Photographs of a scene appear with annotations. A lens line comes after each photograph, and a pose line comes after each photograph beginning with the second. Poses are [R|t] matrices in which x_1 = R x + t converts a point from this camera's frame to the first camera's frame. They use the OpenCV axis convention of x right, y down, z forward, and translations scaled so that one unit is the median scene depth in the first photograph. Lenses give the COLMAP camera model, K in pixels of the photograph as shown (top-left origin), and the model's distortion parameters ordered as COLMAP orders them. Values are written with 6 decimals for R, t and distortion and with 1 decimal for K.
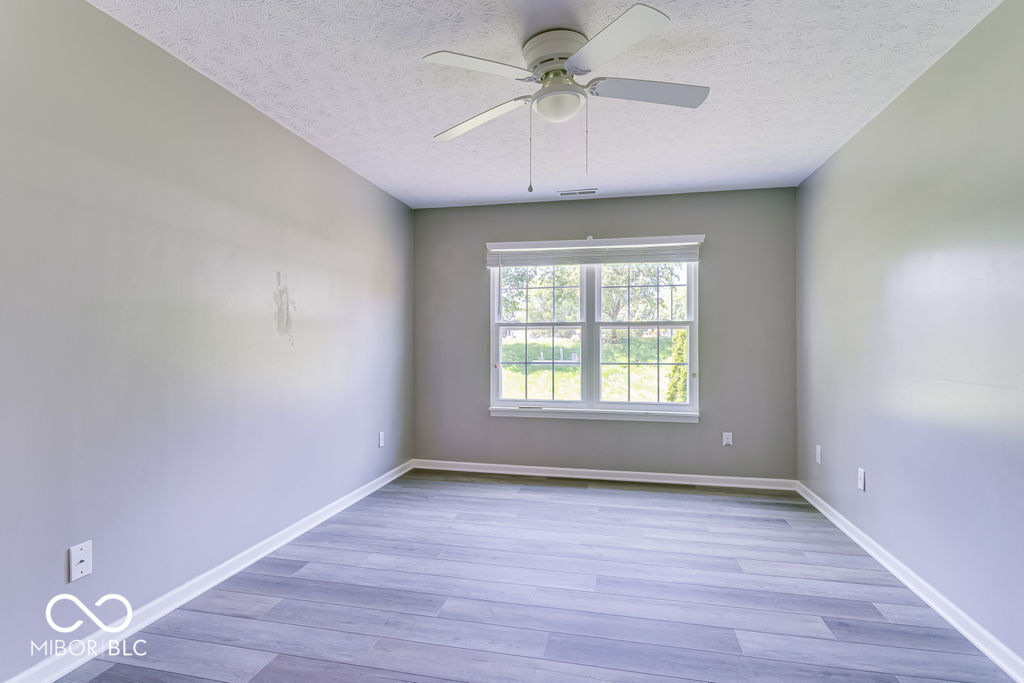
lens RADIAL K [[495.5, 0, 503.6], [0, 495.5, 336.4], [0, 0, 1]] dist [0.001697, 0.000036]
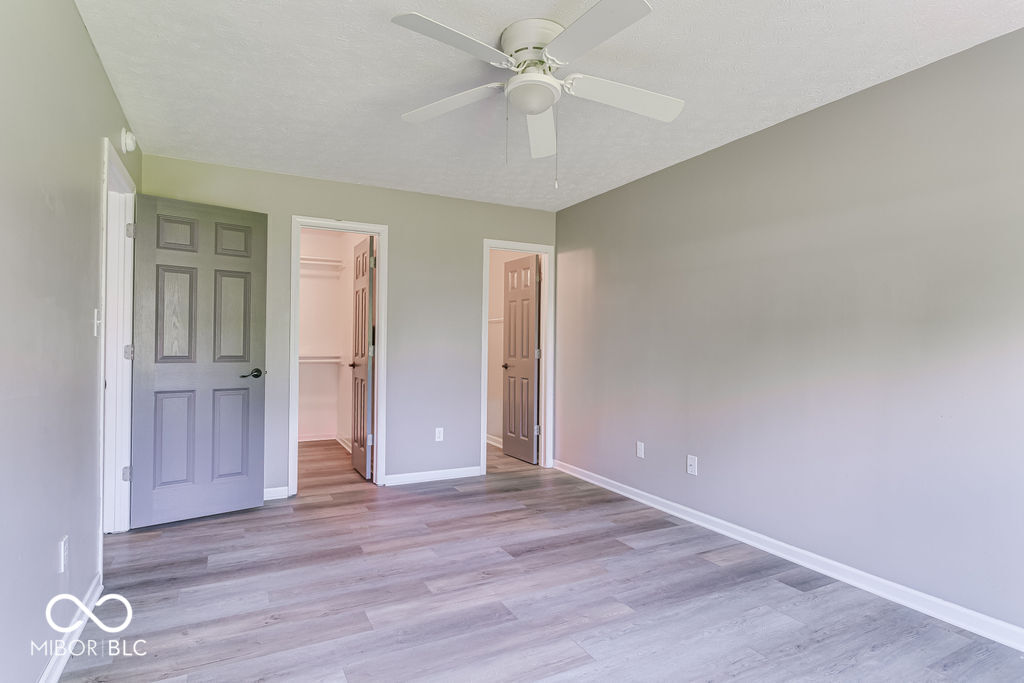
lens RADIAL K [[495.5, 0, 503.6], [0, 495.5, 336.4], [0, 0, 1]] dist [0.001697, 0.000036]
pose [[-0.745170, -0.012399, -0.666759, 0.720830], [0.005269, 0.999686, -0.024479, 0.017417], [0.666854, -0.021754, -0.744871, 1.550911]]
